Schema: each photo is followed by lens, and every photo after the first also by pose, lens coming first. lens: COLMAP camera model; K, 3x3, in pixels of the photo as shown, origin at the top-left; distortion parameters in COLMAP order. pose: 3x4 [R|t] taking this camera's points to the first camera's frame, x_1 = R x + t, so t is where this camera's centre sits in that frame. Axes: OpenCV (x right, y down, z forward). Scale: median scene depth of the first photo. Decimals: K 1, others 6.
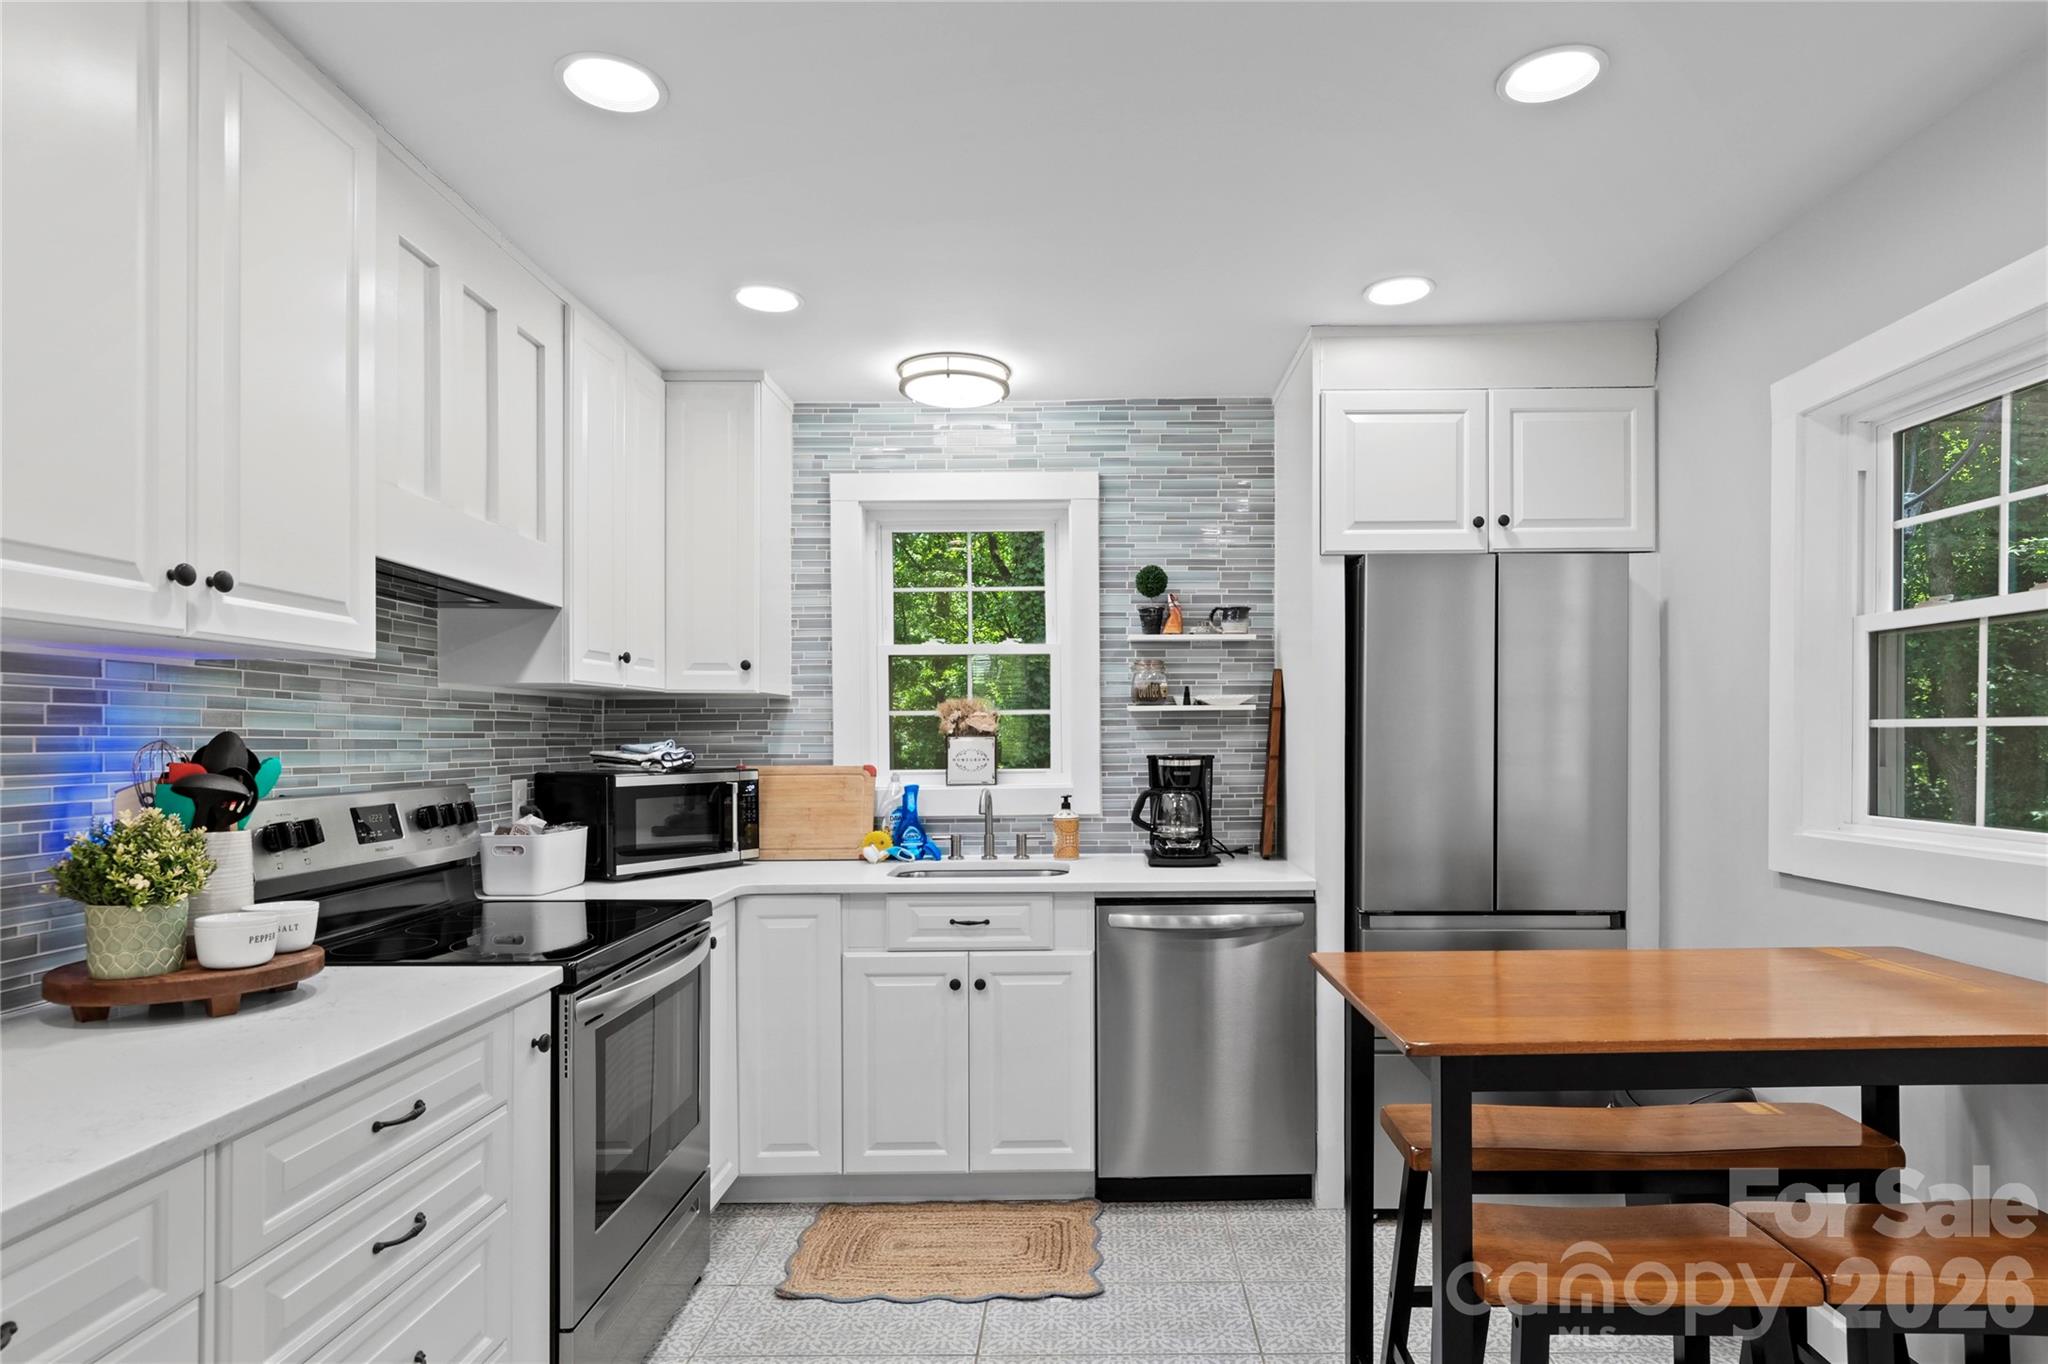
lens RADIAL K [[1126.8, 0, 1043.7], [0, 1126.8, 723.7], [0, 0, 1]] dist [-0.000933, -0.000368]
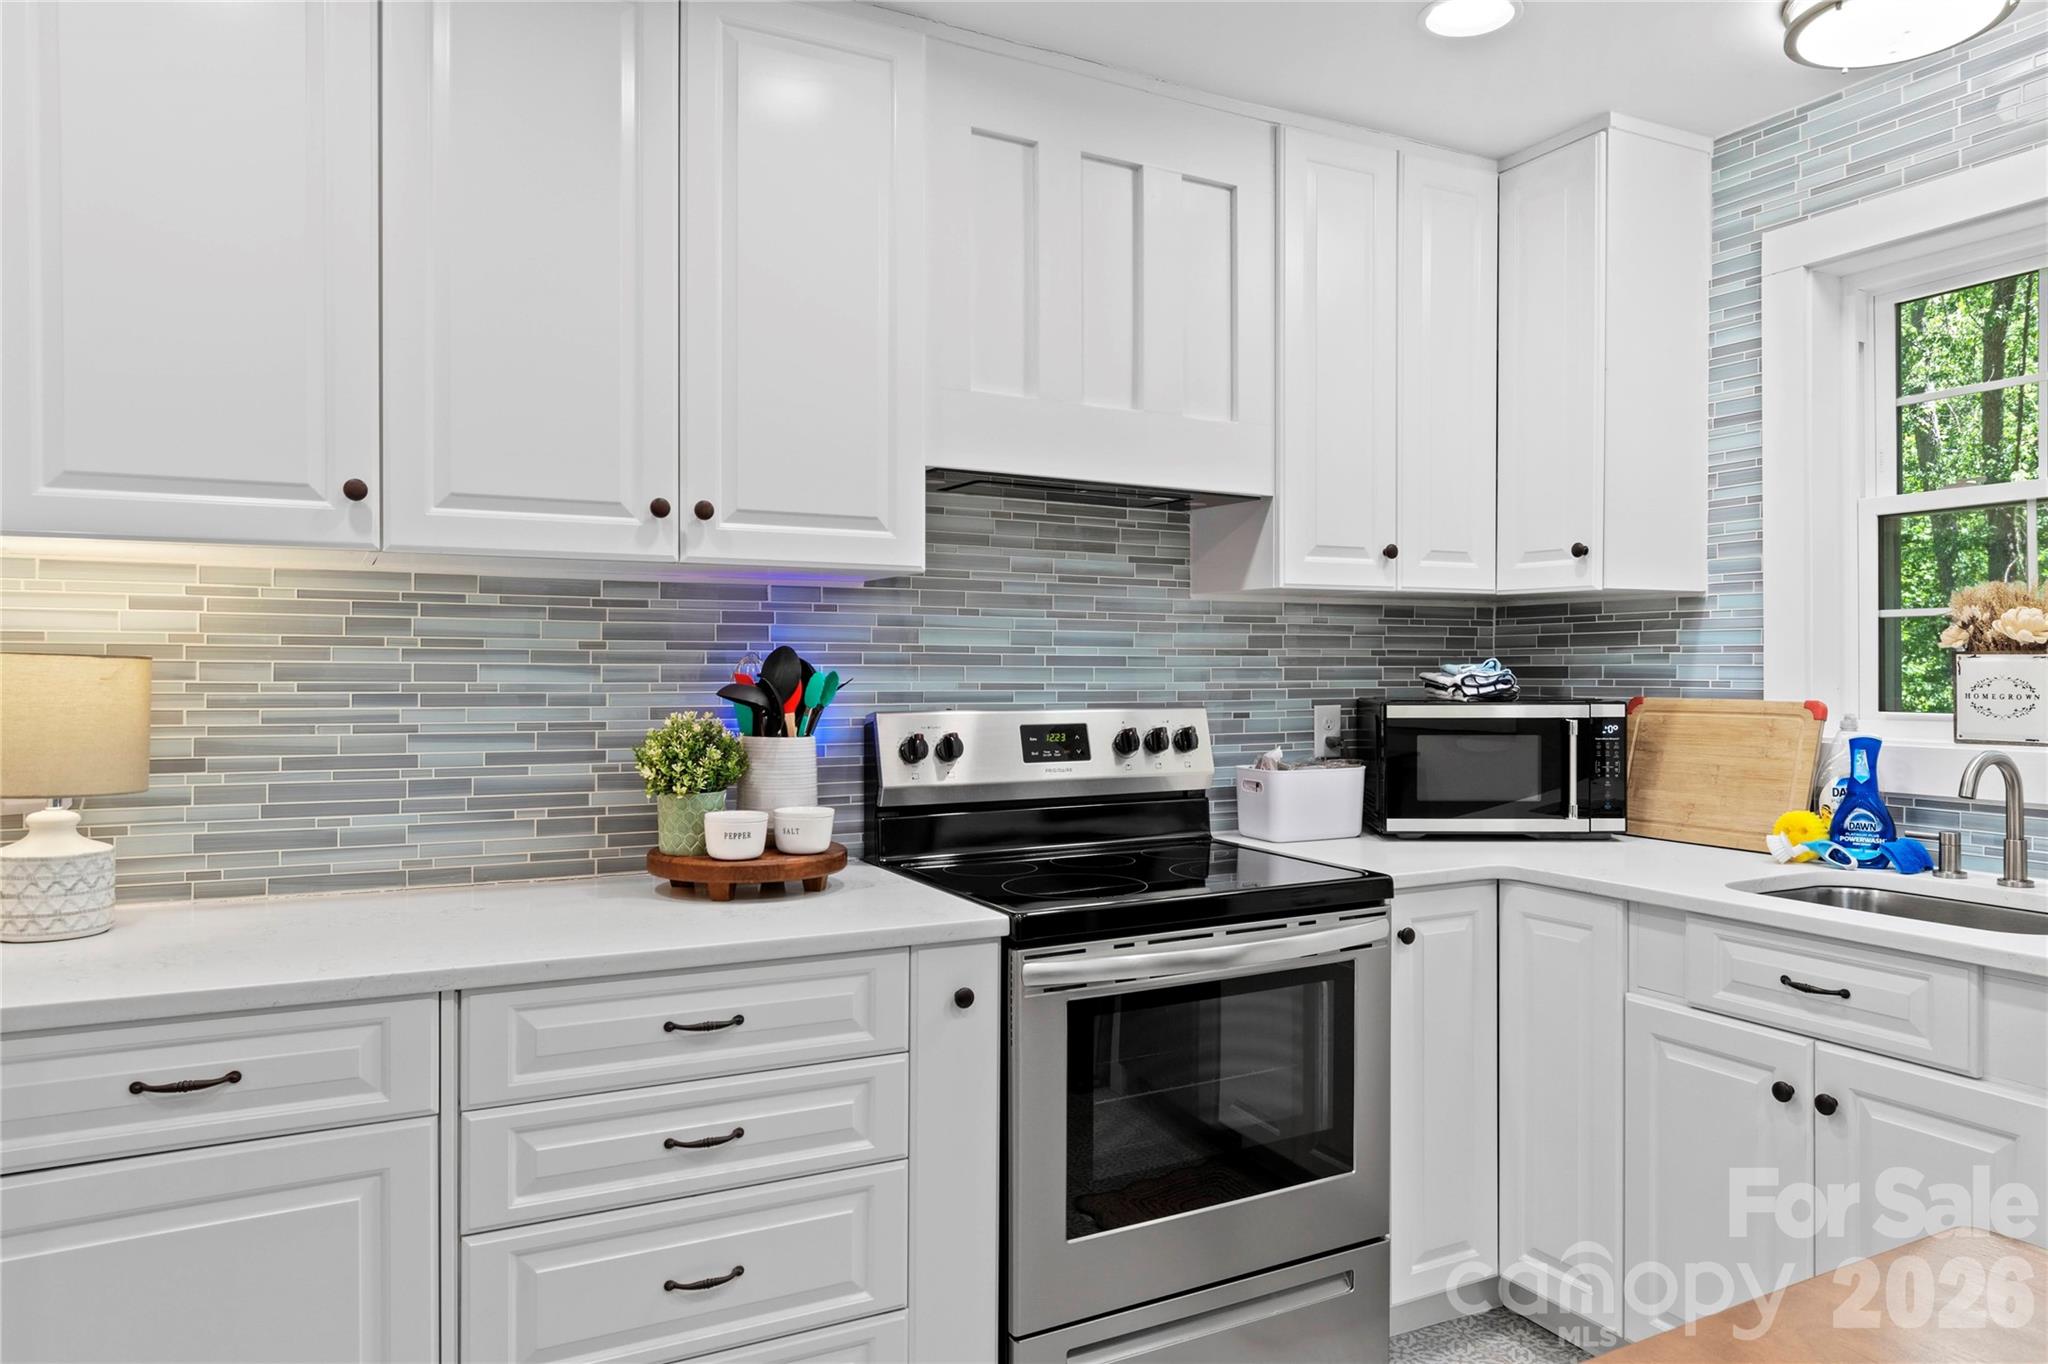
lens RADIAL K [[1331.5, 0, 1064.2], [0, 1331.5, 664.4], [0, 0, 1]] dist [0.004598, 0.003823]
pose [[0.492436, 0.004470, -0.870337, 0.287051], [0.007512, 0.999928, 0.009386, 0.007816], [0.870316, -0.011160, 0.492367, 0.319470]]
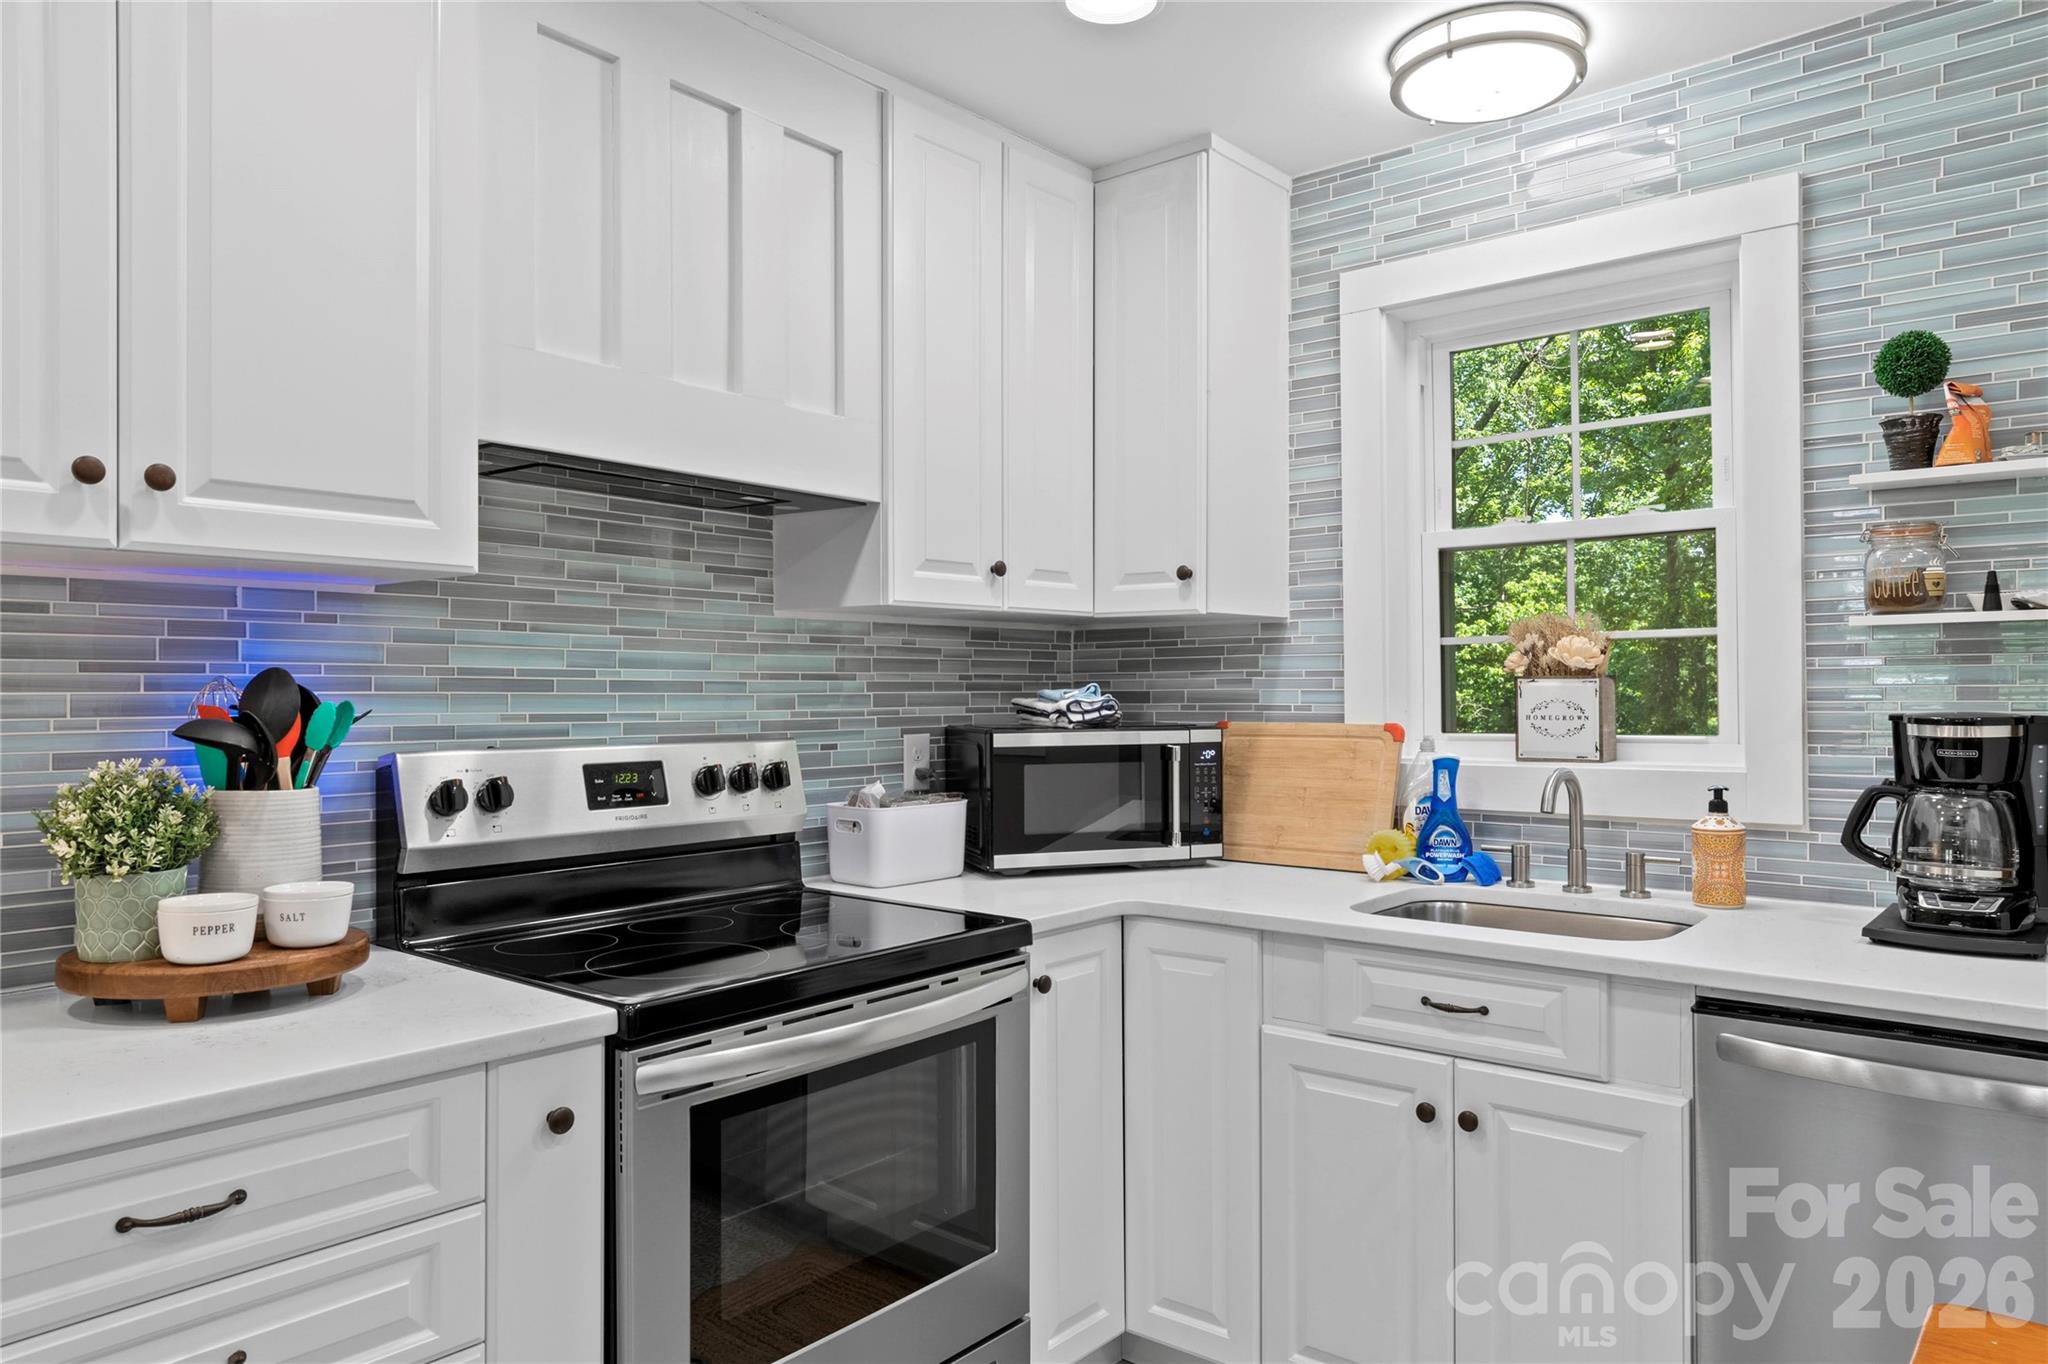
lens RADIAL K [[1336.8, 0, 1049.1], [0, 1336.8, 680.0], [0, 0, 1]] dist [-0.005159, 0.001134]
pose [[0.784408, -0.001670, -0.620243, 0.168678], [0.006205, 0.999967, 0.005155, 0.007714], [0.620215, -0.007892, 0.784393, 0.314525]]
